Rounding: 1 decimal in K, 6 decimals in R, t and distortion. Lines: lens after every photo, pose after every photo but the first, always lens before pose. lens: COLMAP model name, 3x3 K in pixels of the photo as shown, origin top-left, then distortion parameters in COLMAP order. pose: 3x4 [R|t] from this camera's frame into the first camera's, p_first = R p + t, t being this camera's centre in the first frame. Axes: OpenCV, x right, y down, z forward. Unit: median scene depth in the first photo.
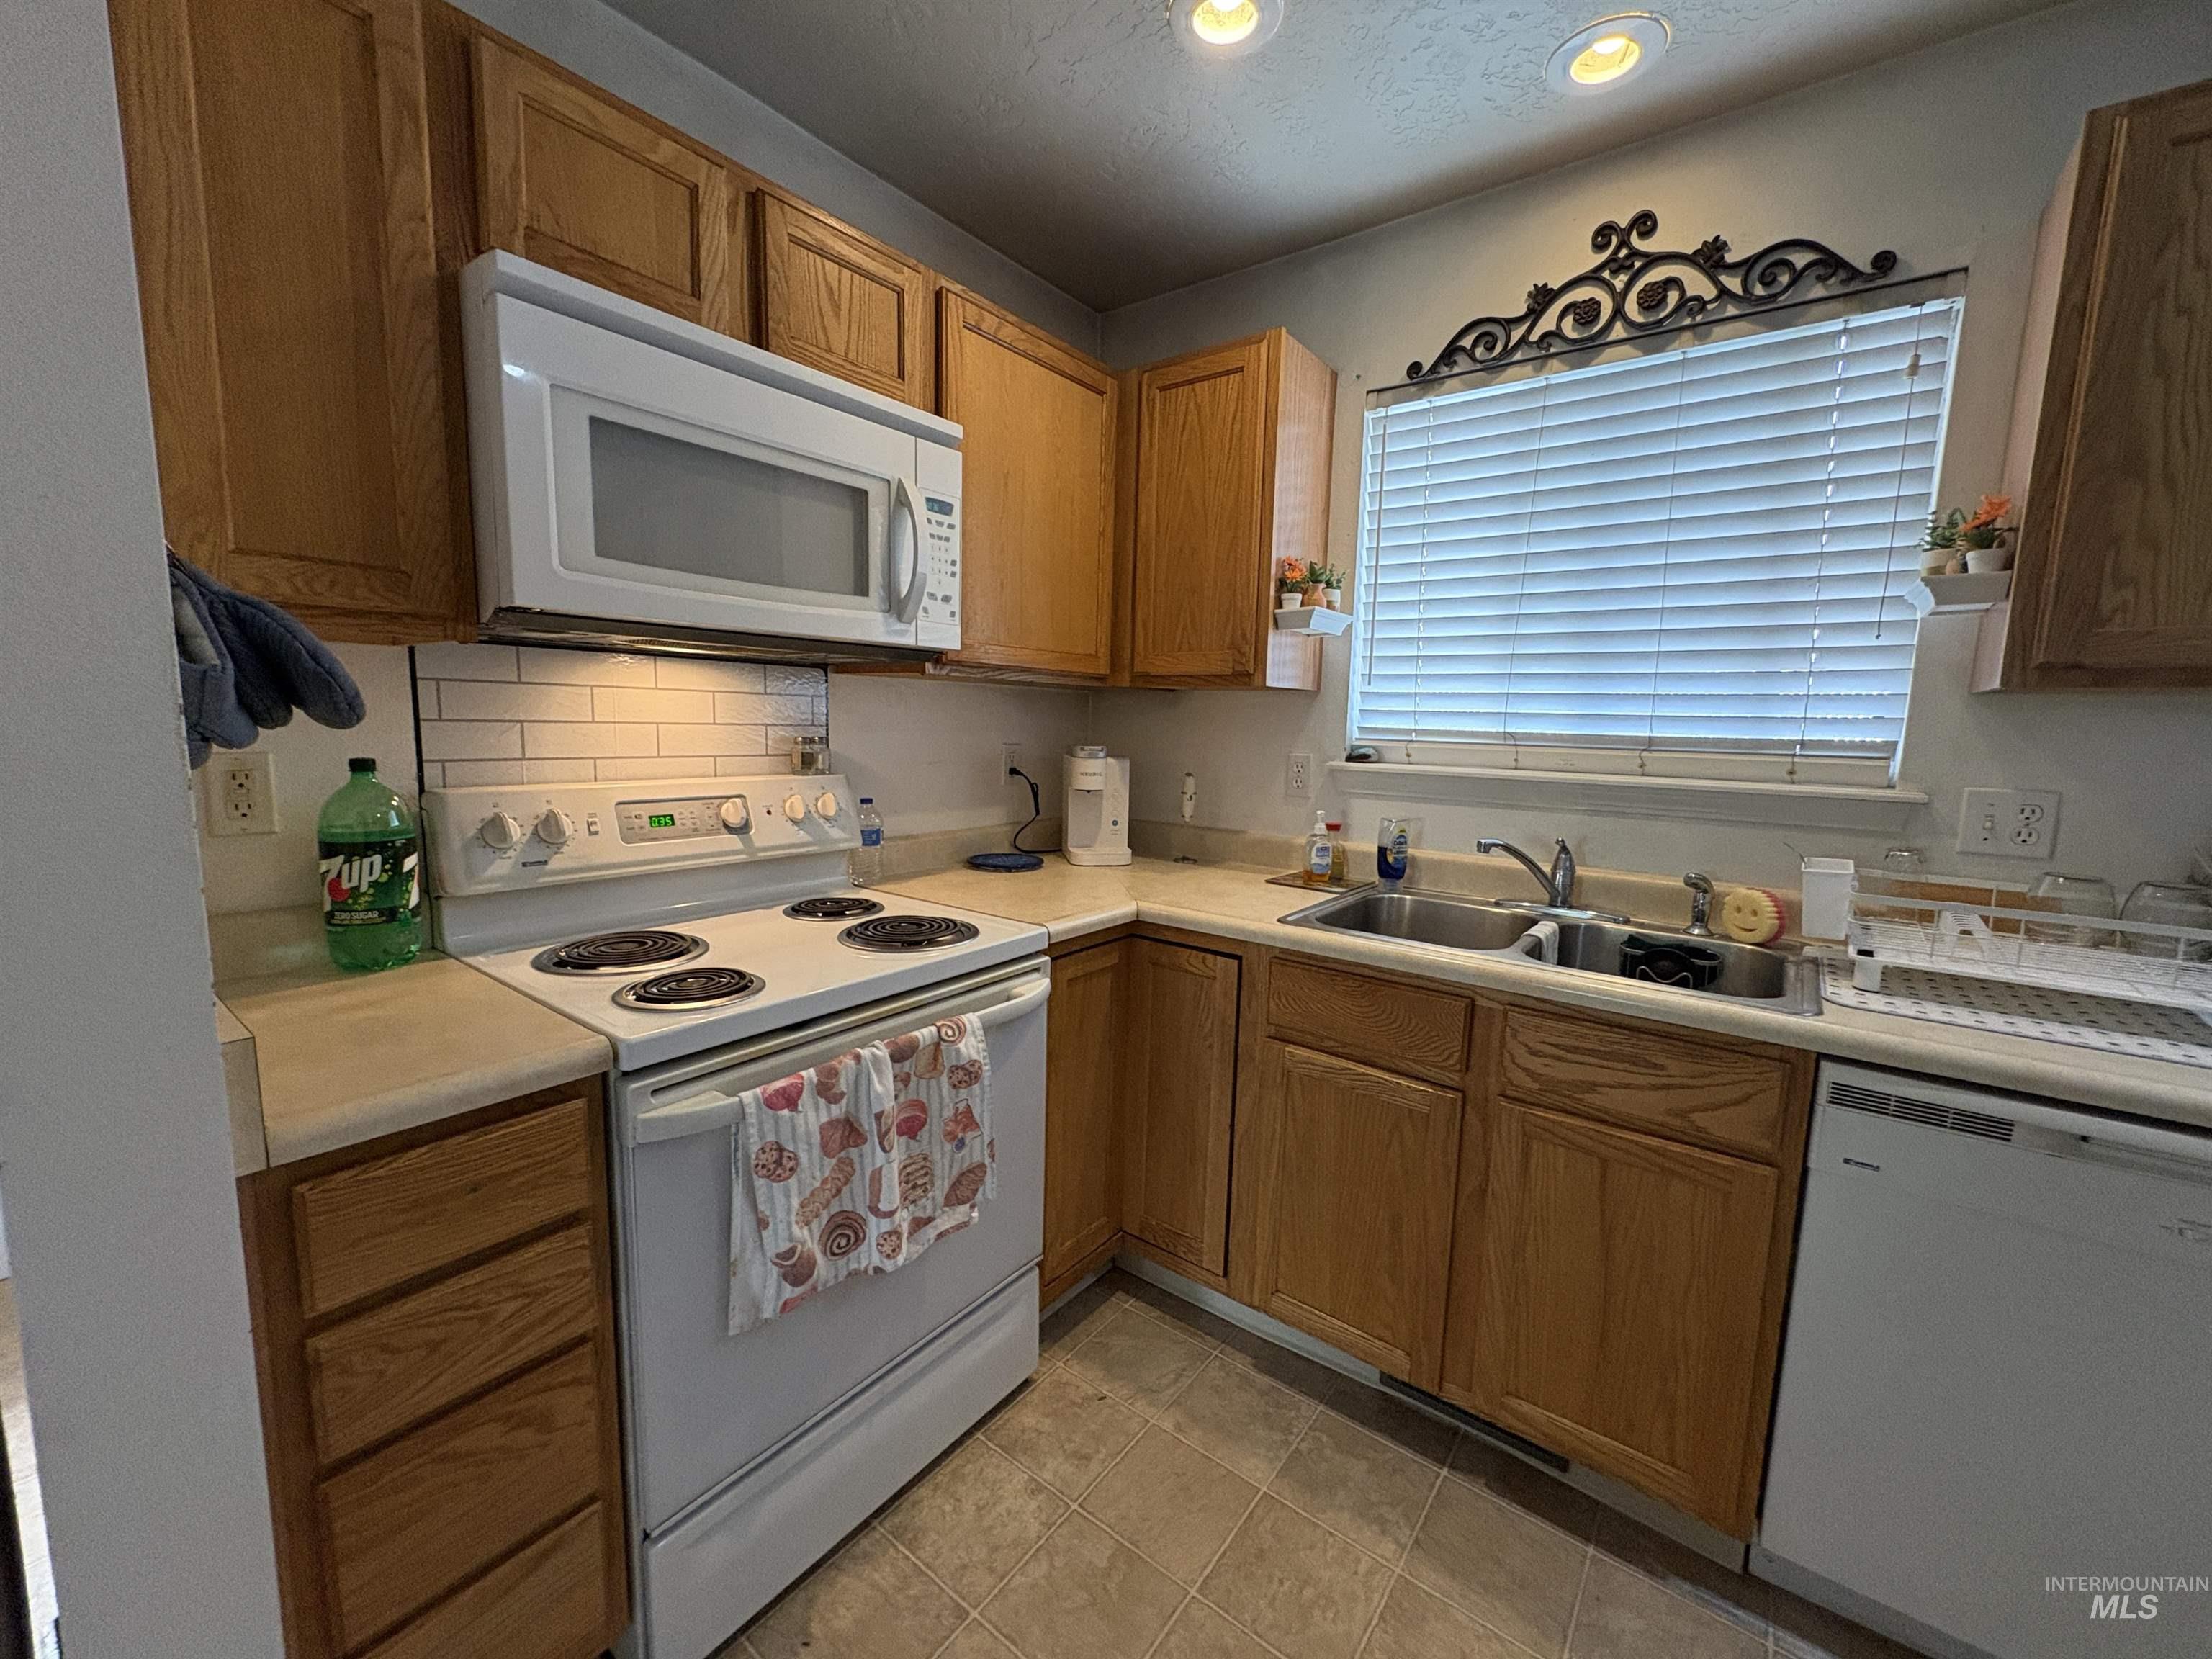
lens RADIAL K [[889.4, 0, 1100.6], [0, 889.4, 832.2], [0, 0, 1]] dist [-0.000374, -0.000246]
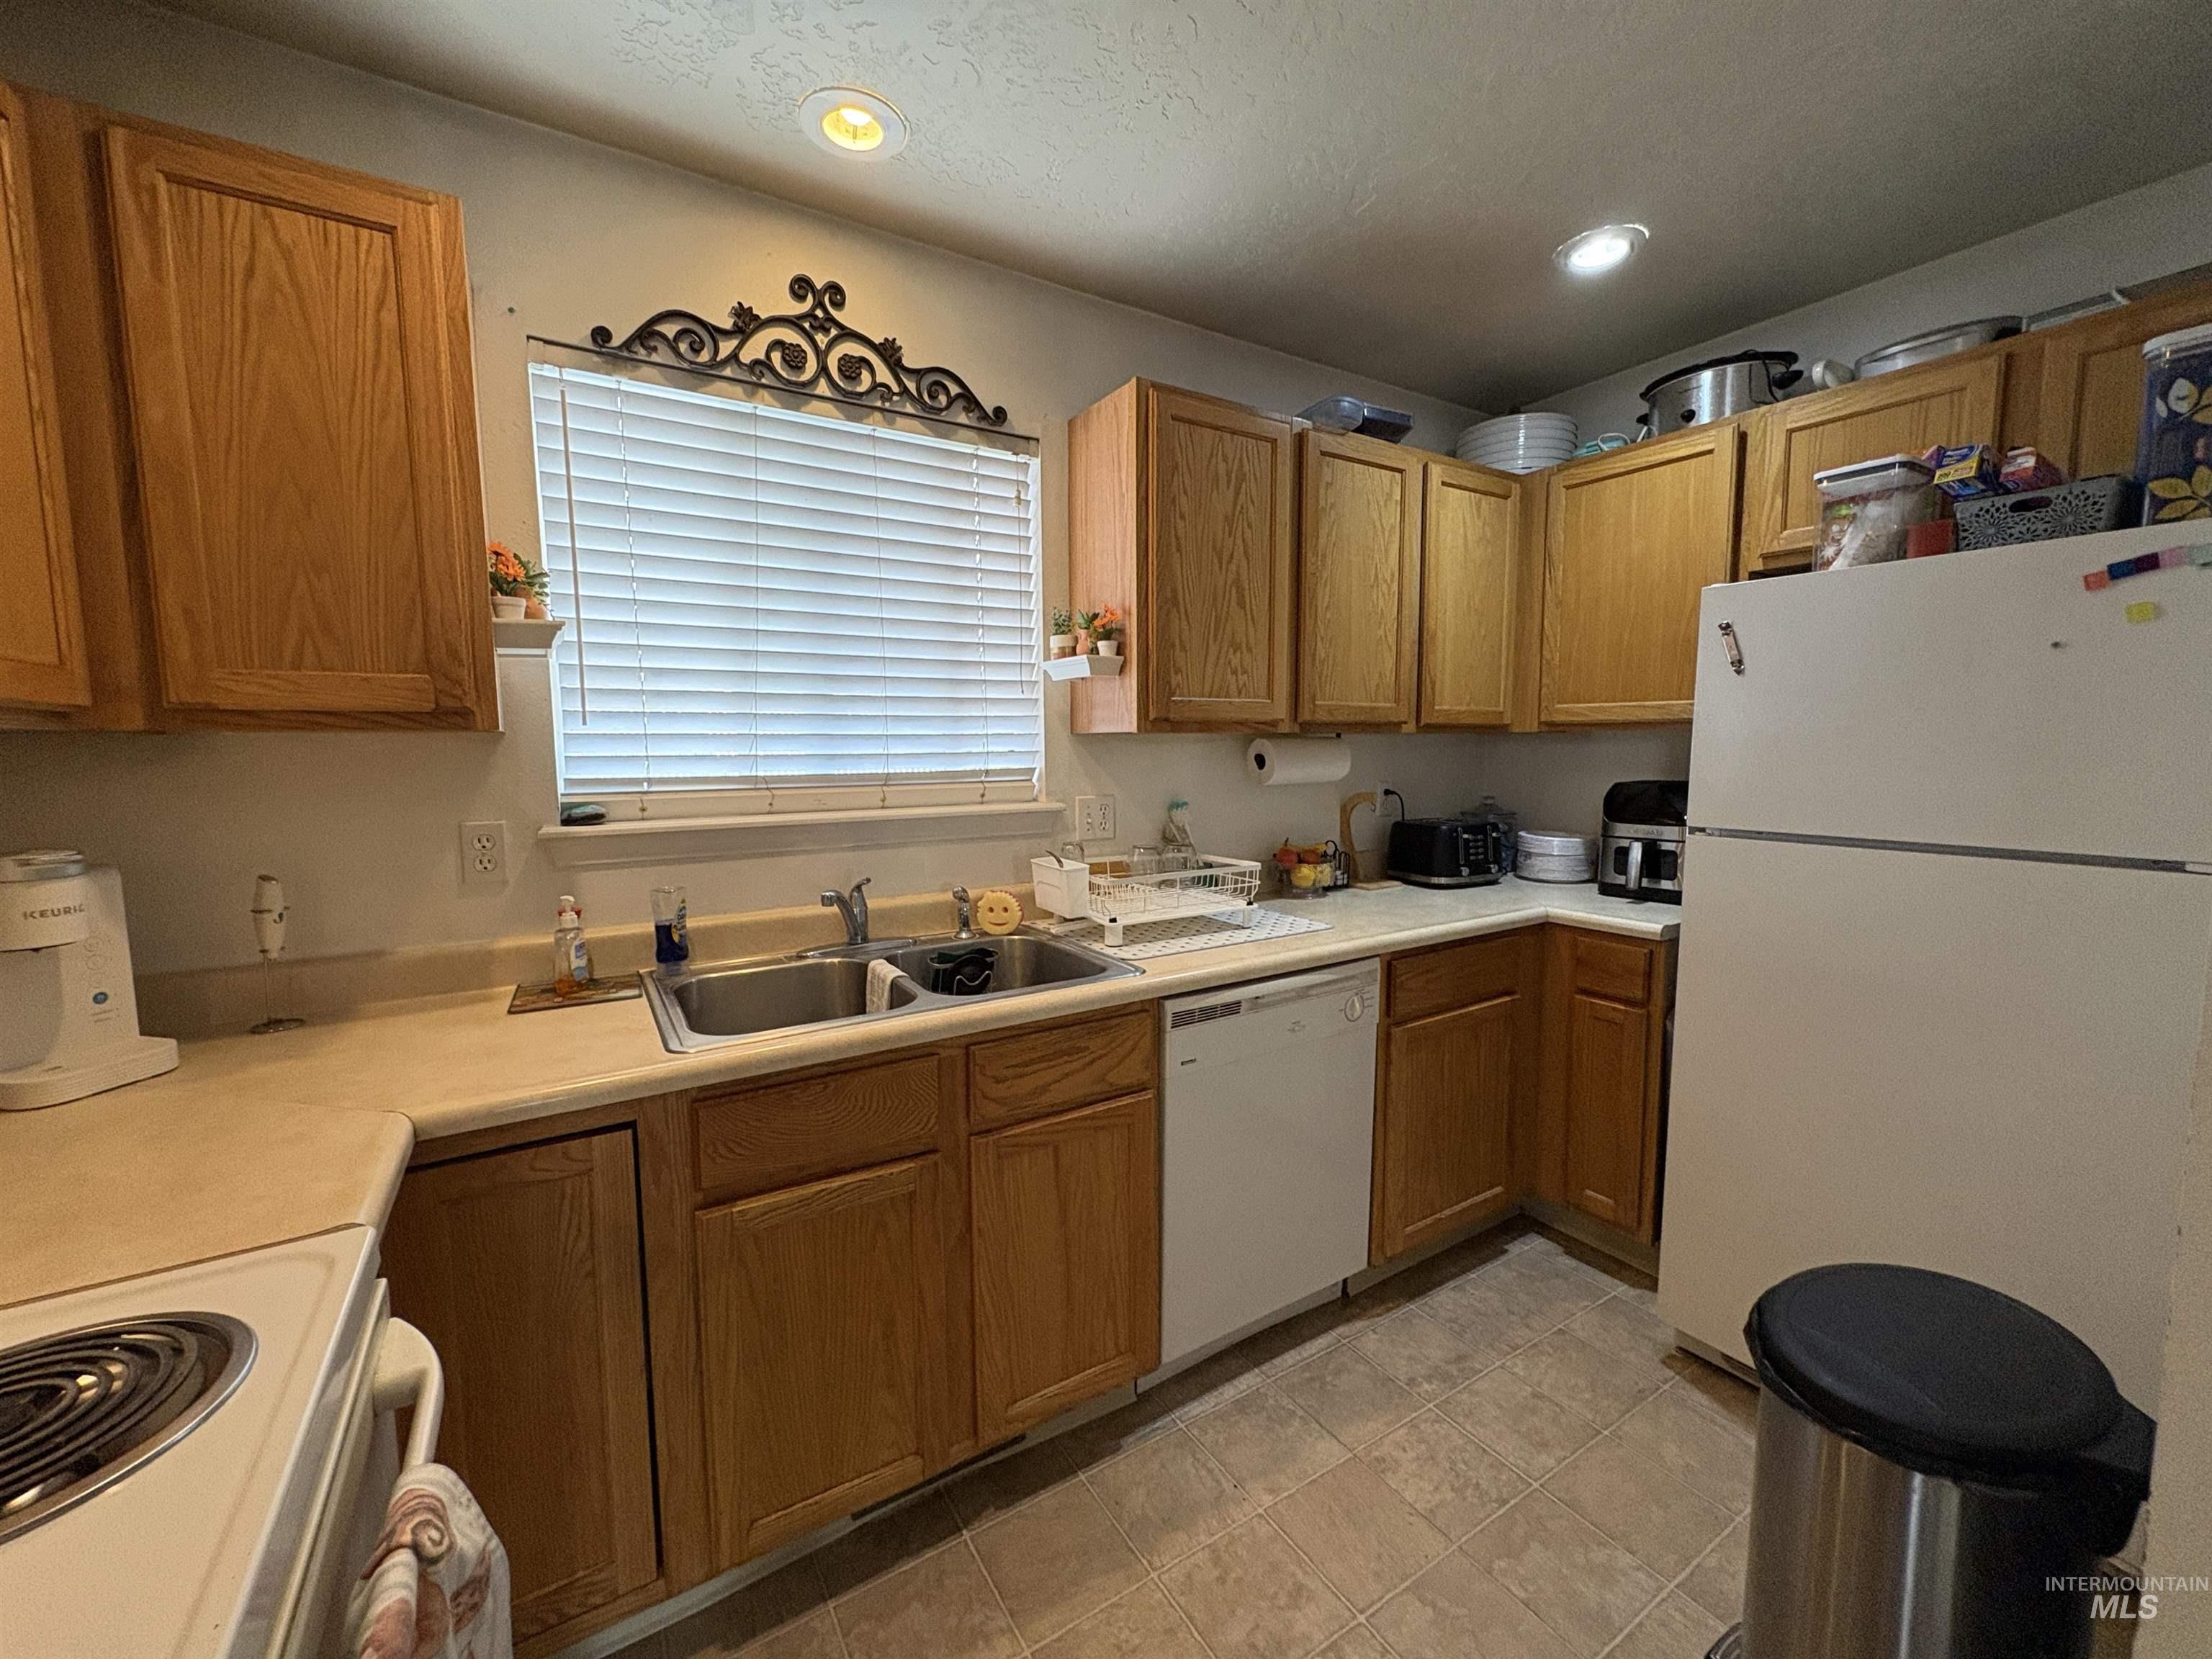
lens RADIAL K [[880.5, 0, 1102.7], [0, 880.5, 830.8], [0, 0, 1]] dist [0.000050, 0.000103]
pose [[0.339830, -0.118929, 0.932937, -0.337967], [0.137177, 0.987632, 0.075933, -0.088410], [-0.930429, 0.102173, 0.351941, 0.399161]]
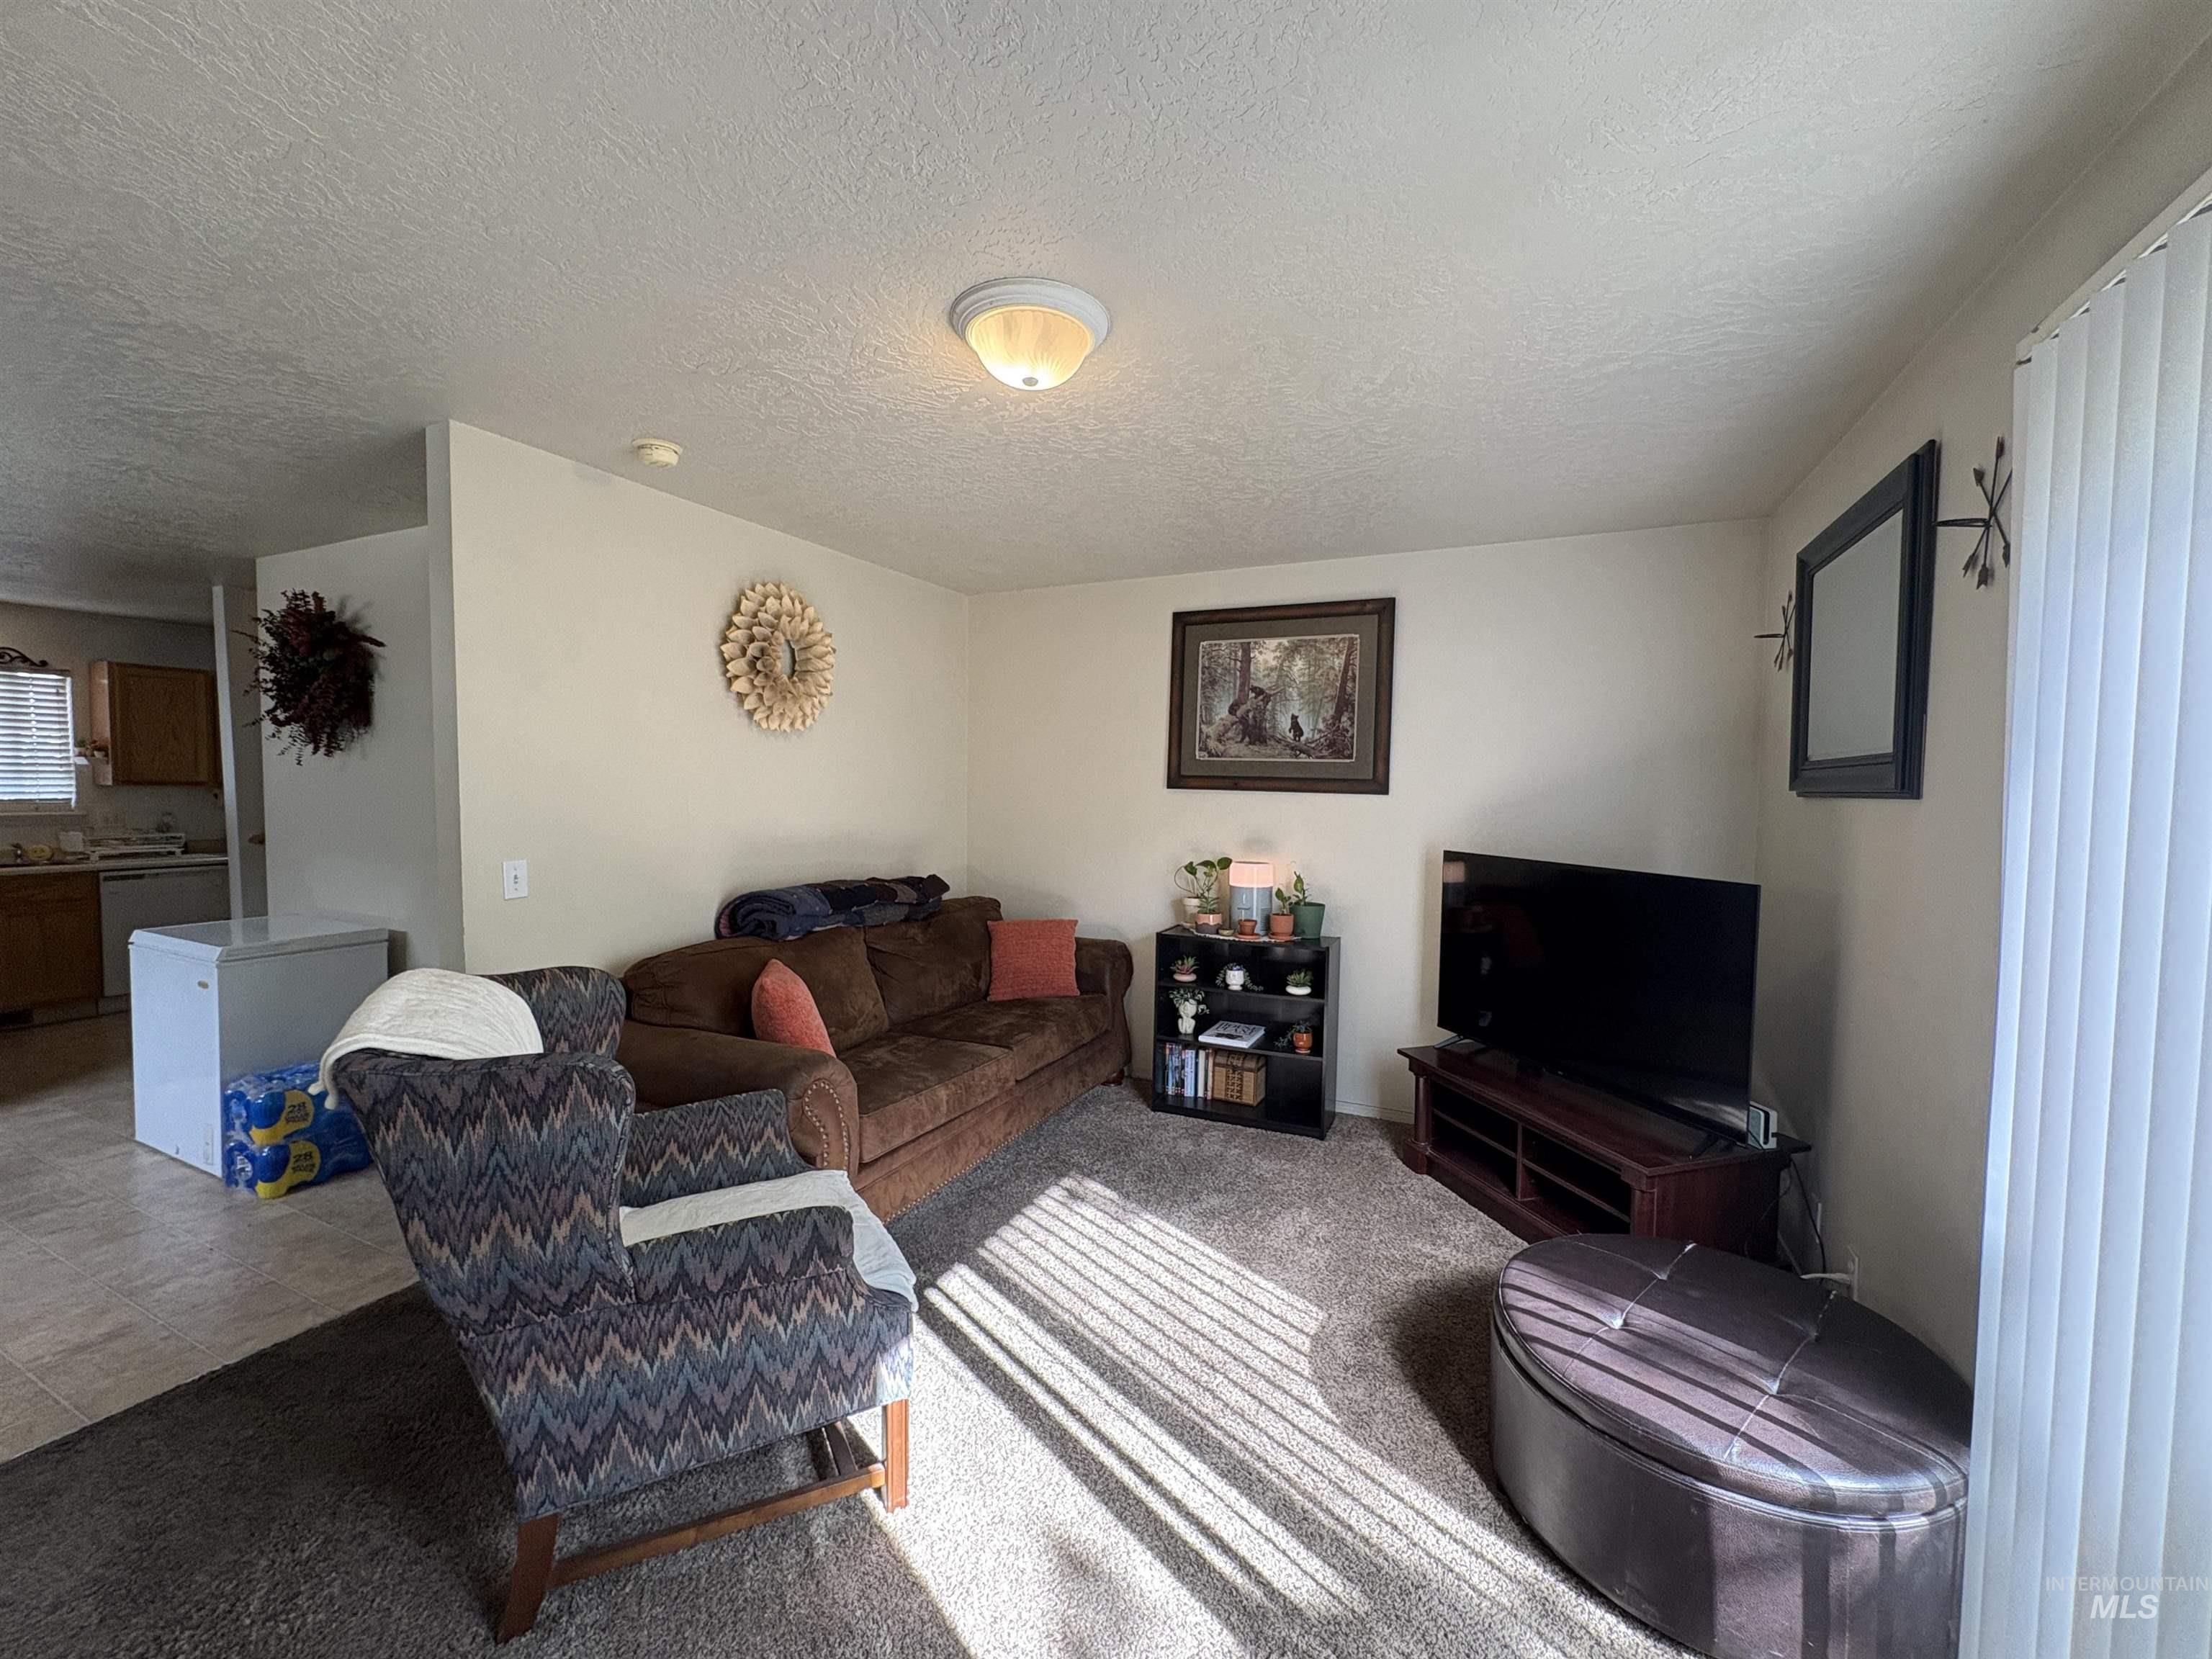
lens RADIAL K [[880.5, 0, 1102.7], [0, 880.5, 830.8], [0, 0, 1]] dist [0.000050, 0.000103]
pose [[-0.195528, -0.075892, 0.977757, -3.013794], [0.109059, 0.989135, 0.098584, 0.114160], [-0.974615, 0.125909, -0.185127, -2.091207]]
